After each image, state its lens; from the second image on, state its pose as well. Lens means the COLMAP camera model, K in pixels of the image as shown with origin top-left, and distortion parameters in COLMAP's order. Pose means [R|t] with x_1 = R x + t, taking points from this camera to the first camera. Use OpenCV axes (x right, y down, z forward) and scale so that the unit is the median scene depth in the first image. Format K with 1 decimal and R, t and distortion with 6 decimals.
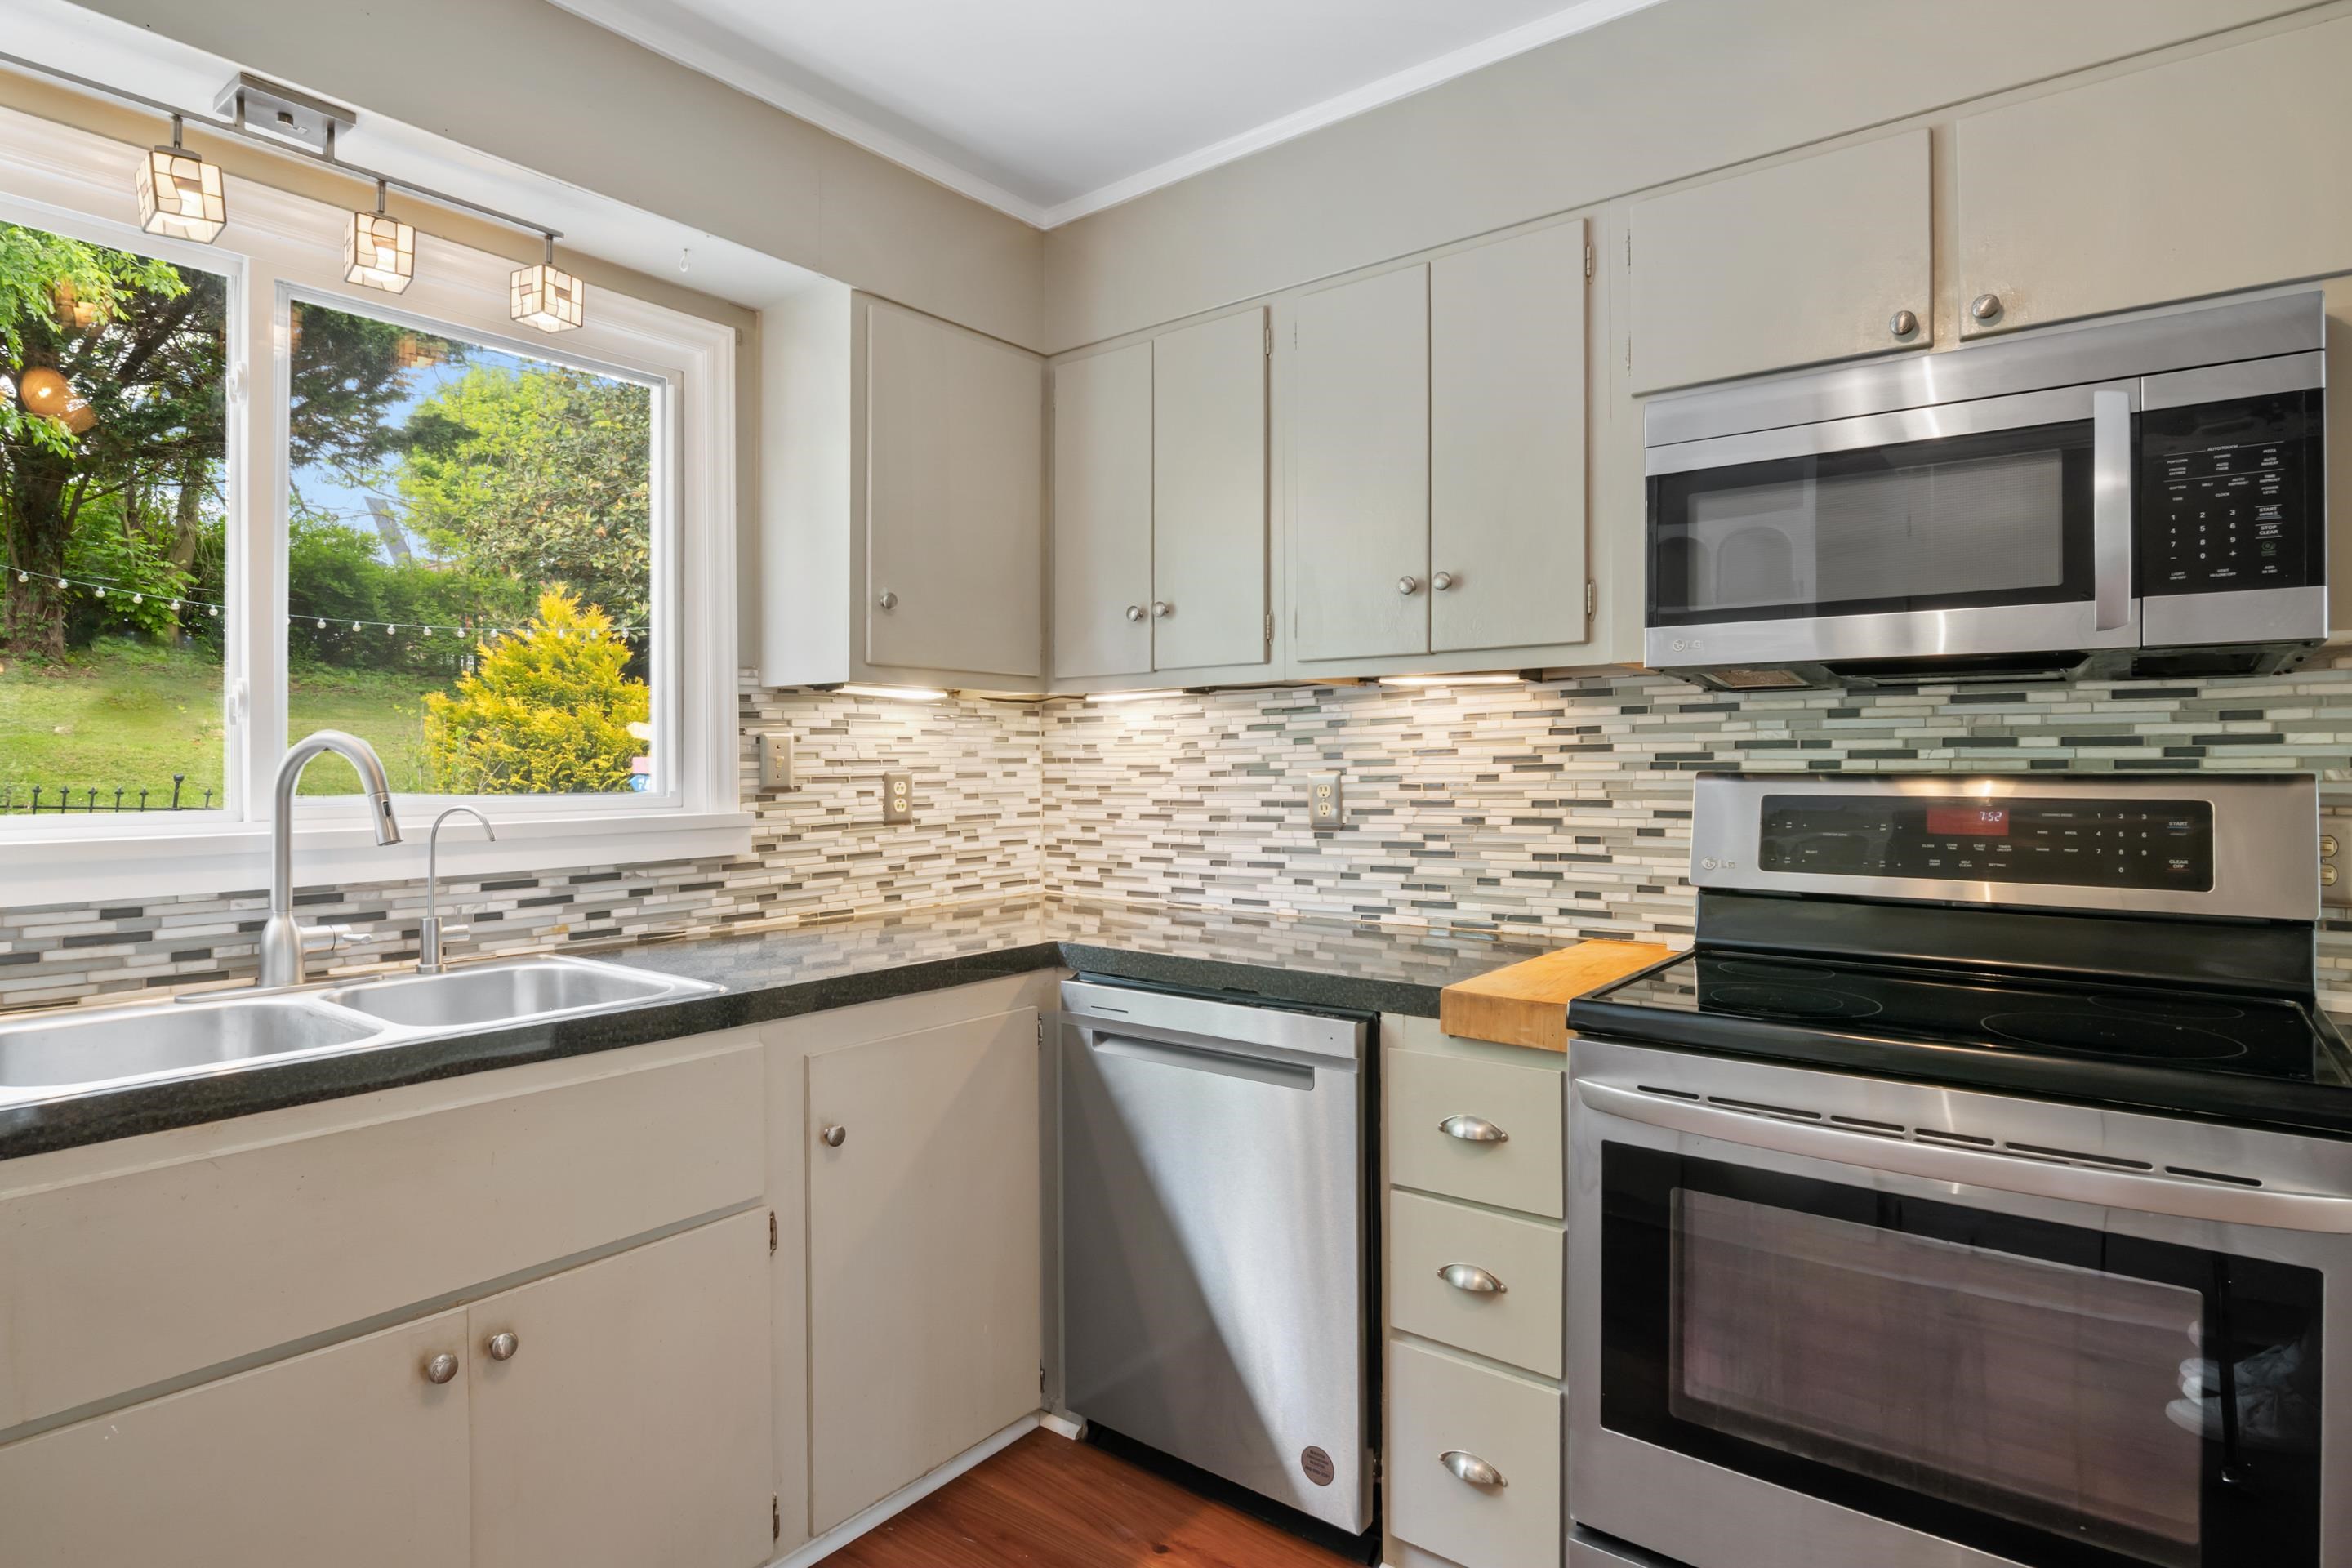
lens RADIAL K [[1249.5, 0, 1164.6], [0, 1249.5, 763.9], [0, 0, 1]] dist [-0.018364, -0.000912]
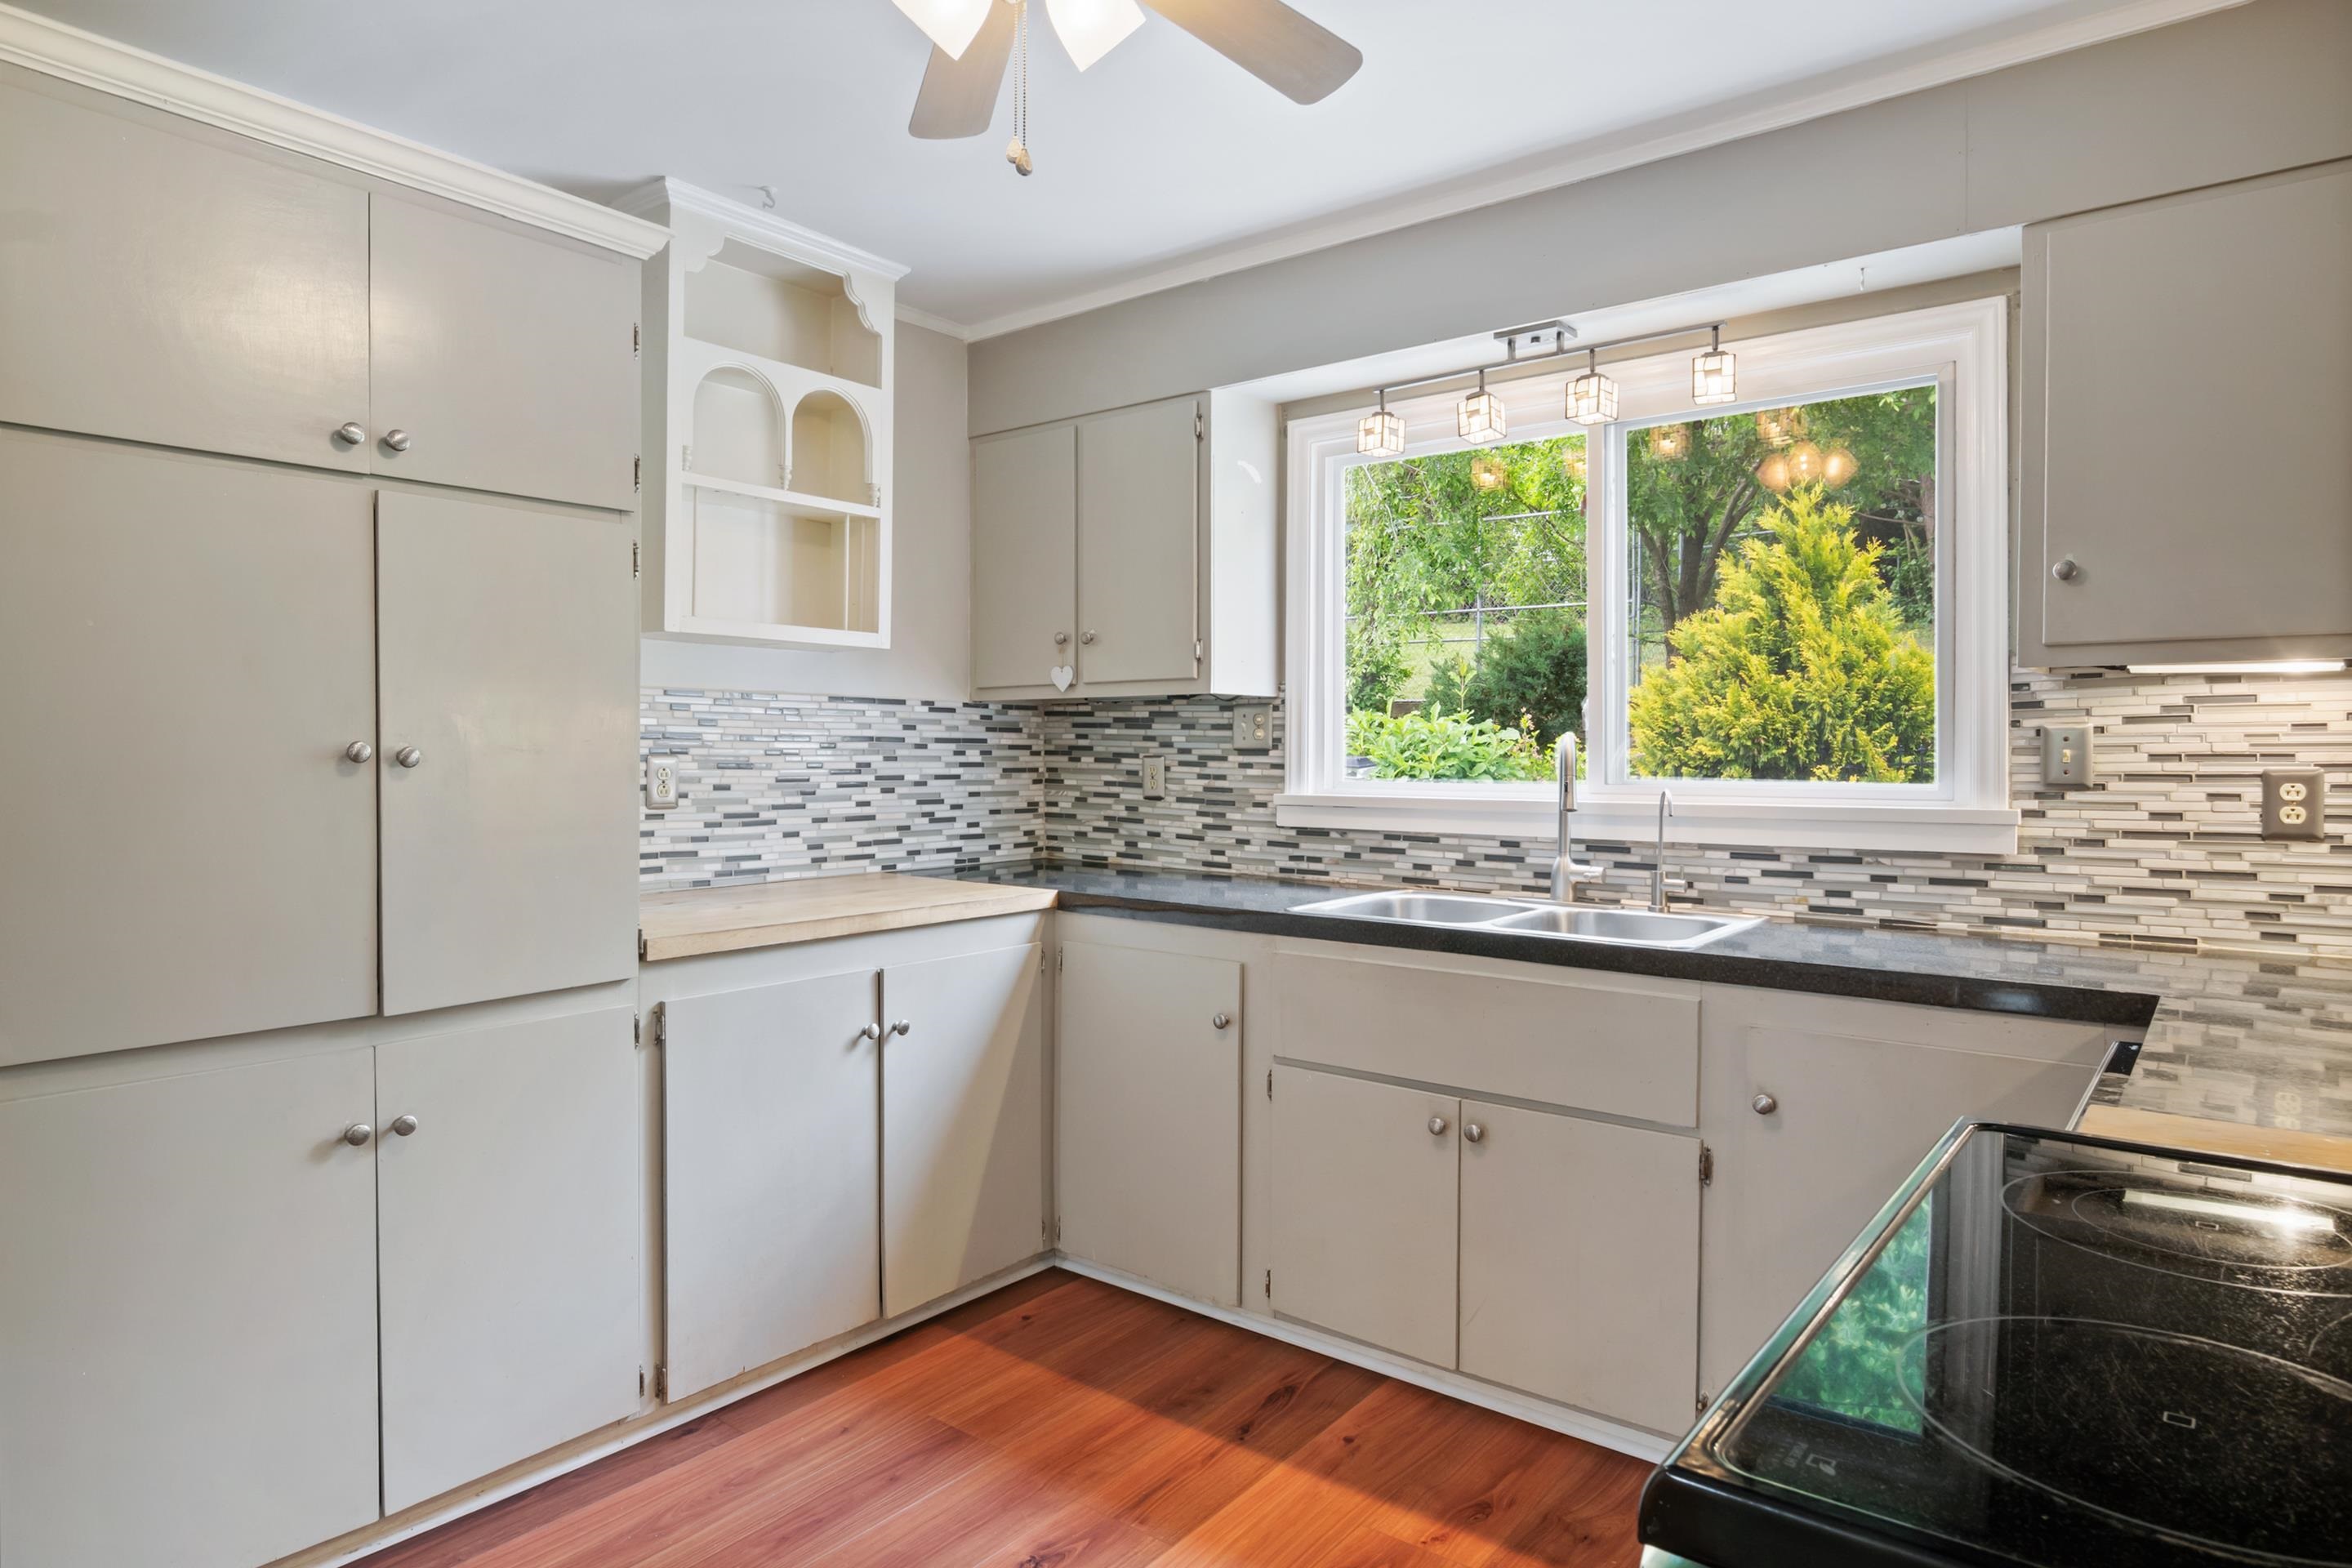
lens RADIAL K [[1374.3, 0, 1142.5], [0, 1374.3, 778.0], [0, 0, 1]] dist [-0.001080, -0.003580]
pose [[-0.020777, 0.024525, -0.999483, 0.695901], [-0.001230, 0.999698, 0.024556, -0.009331], [0.999783, 0.001740, -0.020741, 0.365195]]
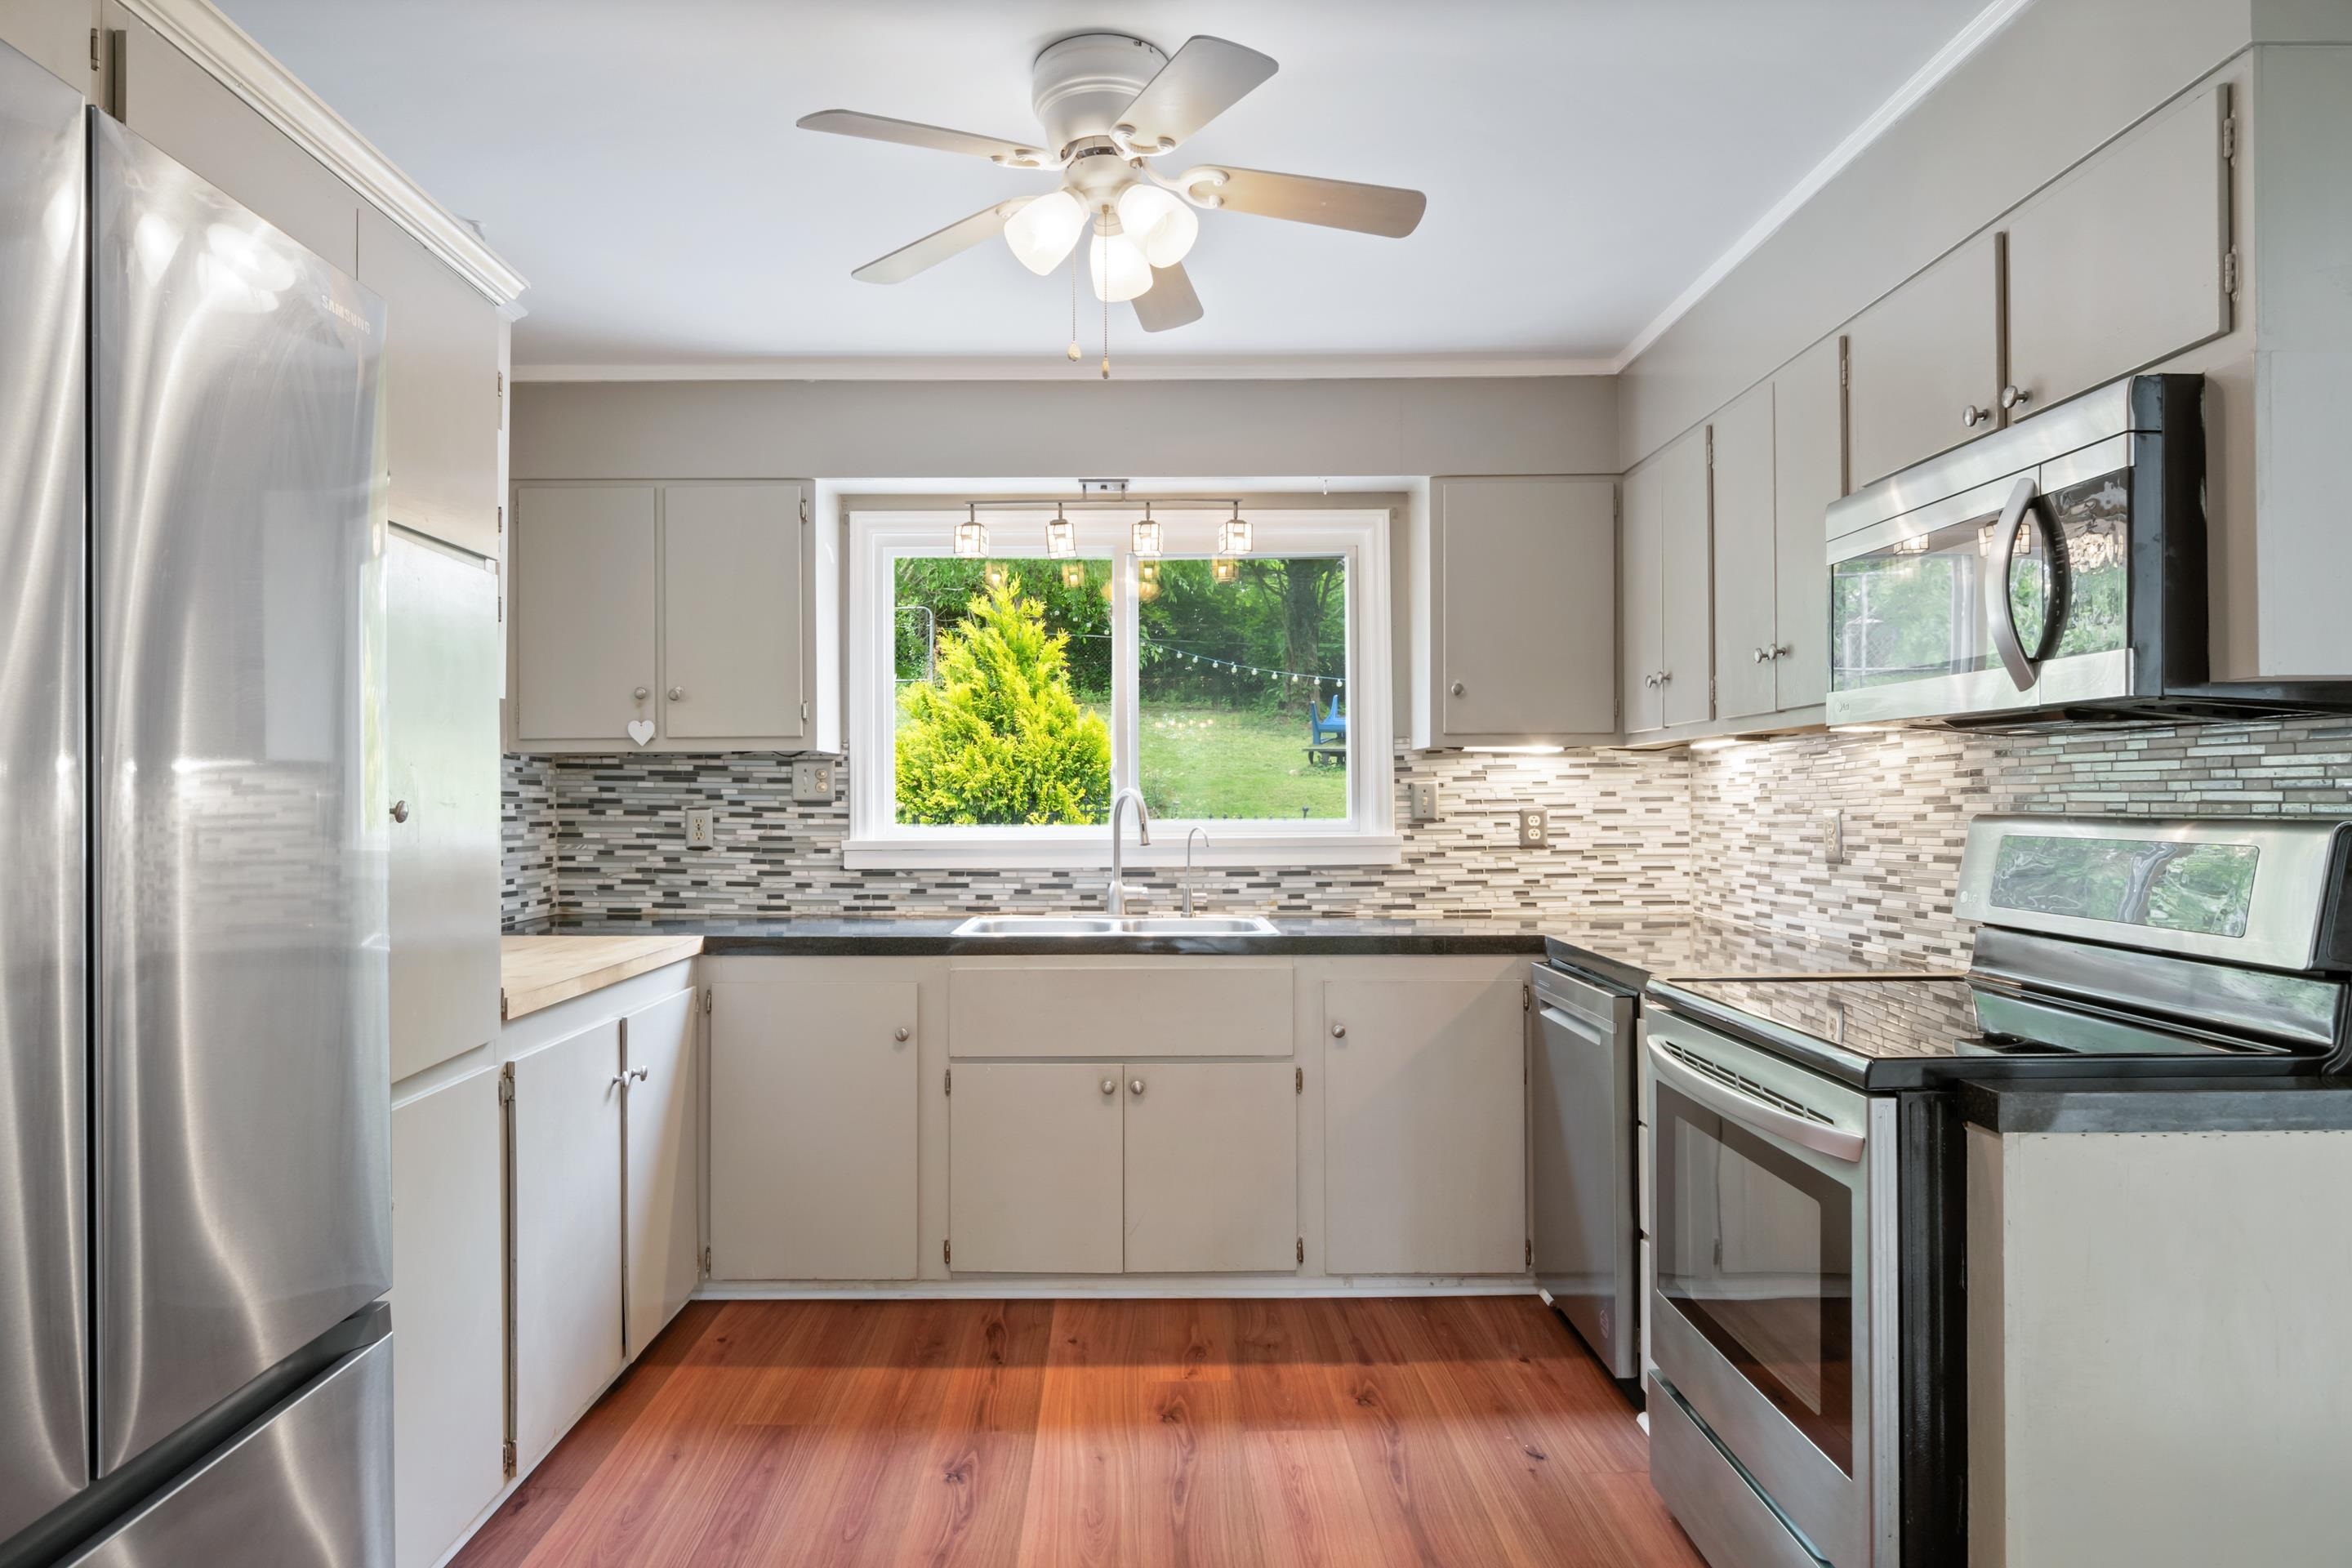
lens RADIAL K [[1404.6, 0, 1149.1], [0, 1404.6, 794.1], [0, 0, 1]] dist [0.005527, -0.000885]
pose [[0.620029, -0.002884, -0.784574, 0.773049], [0.002903, 0.999995, -0.001381, -0.008813], [0.784574, -0.001421, 0.620034, -0.255197]]
